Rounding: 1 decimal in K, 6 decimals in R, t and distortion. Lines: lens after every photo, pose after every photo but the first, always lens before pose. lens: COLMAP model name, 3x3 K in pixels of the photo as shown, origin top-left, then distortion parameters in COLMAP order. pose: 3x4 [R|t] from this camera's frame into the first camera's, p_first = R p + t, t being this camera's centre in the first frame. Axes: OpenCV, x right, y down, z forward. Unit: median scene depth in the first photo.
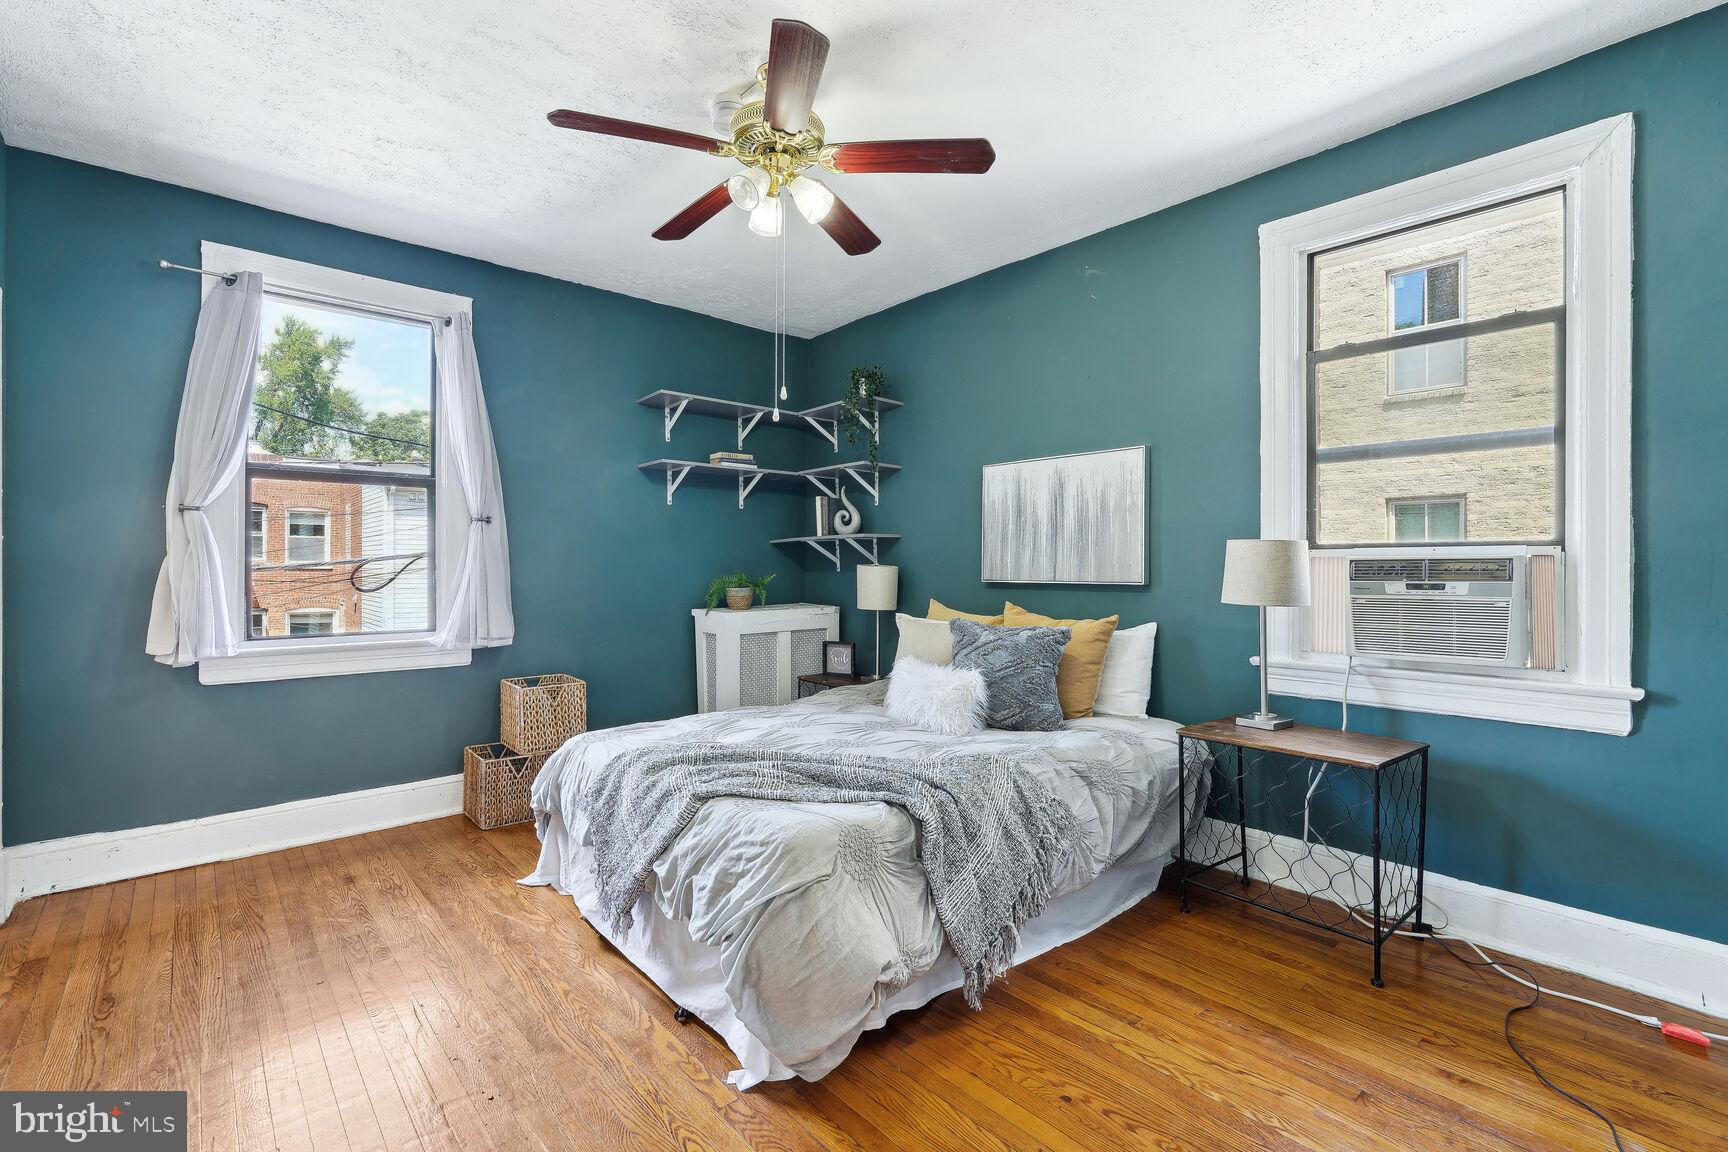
lens RADIAL K [[780.3, 0, 861.6], [0, 780.3, 563.3], [0, 0, 1]] dist [-0.000129, 0.004720]
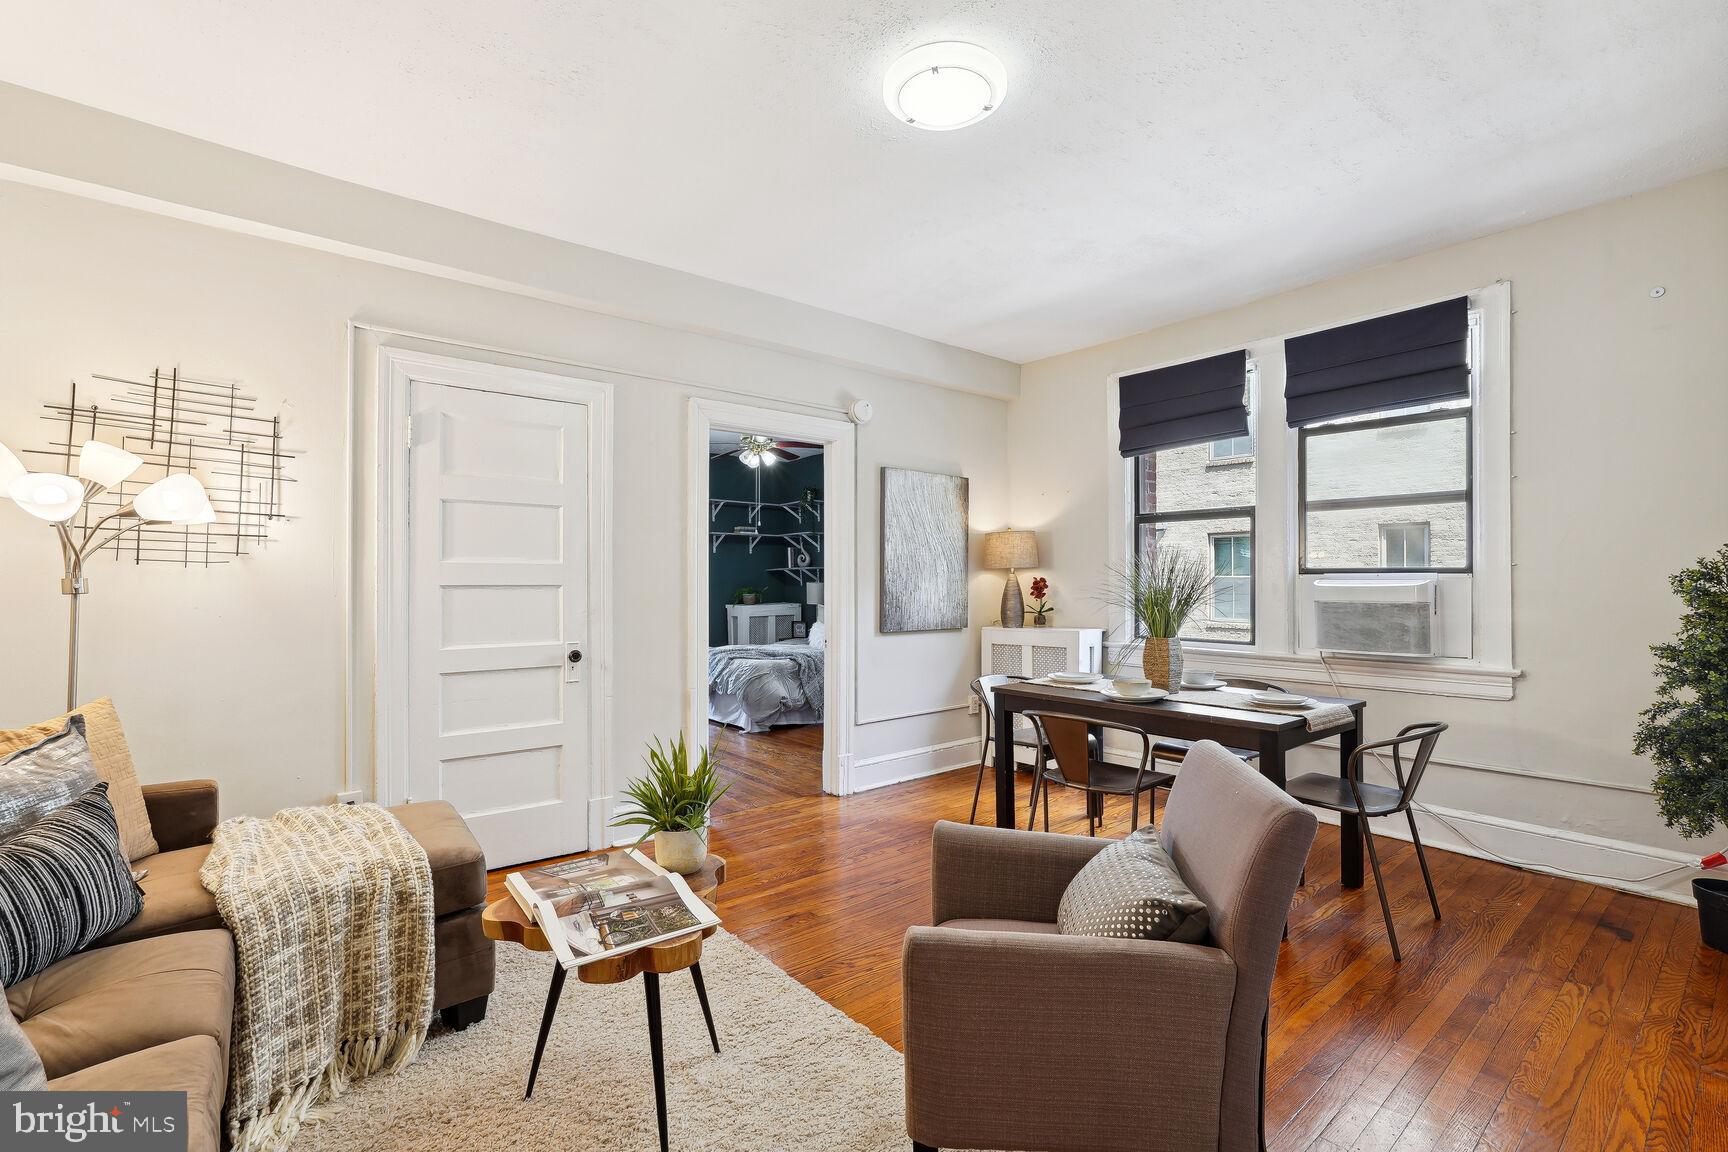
lens RADIAL K [[780.3, 0, 861.6], [0, 780.3, 563.3], [0, 0, 1]] dist [-0.000129, 0.004720]
pose [[0.999410, -0.004464, -0.034064, 0.202048], [0.003800, 0.999802, -0.019516, -0.007470], [0.034144, 0.019375, 0.999229, -1.003711]]
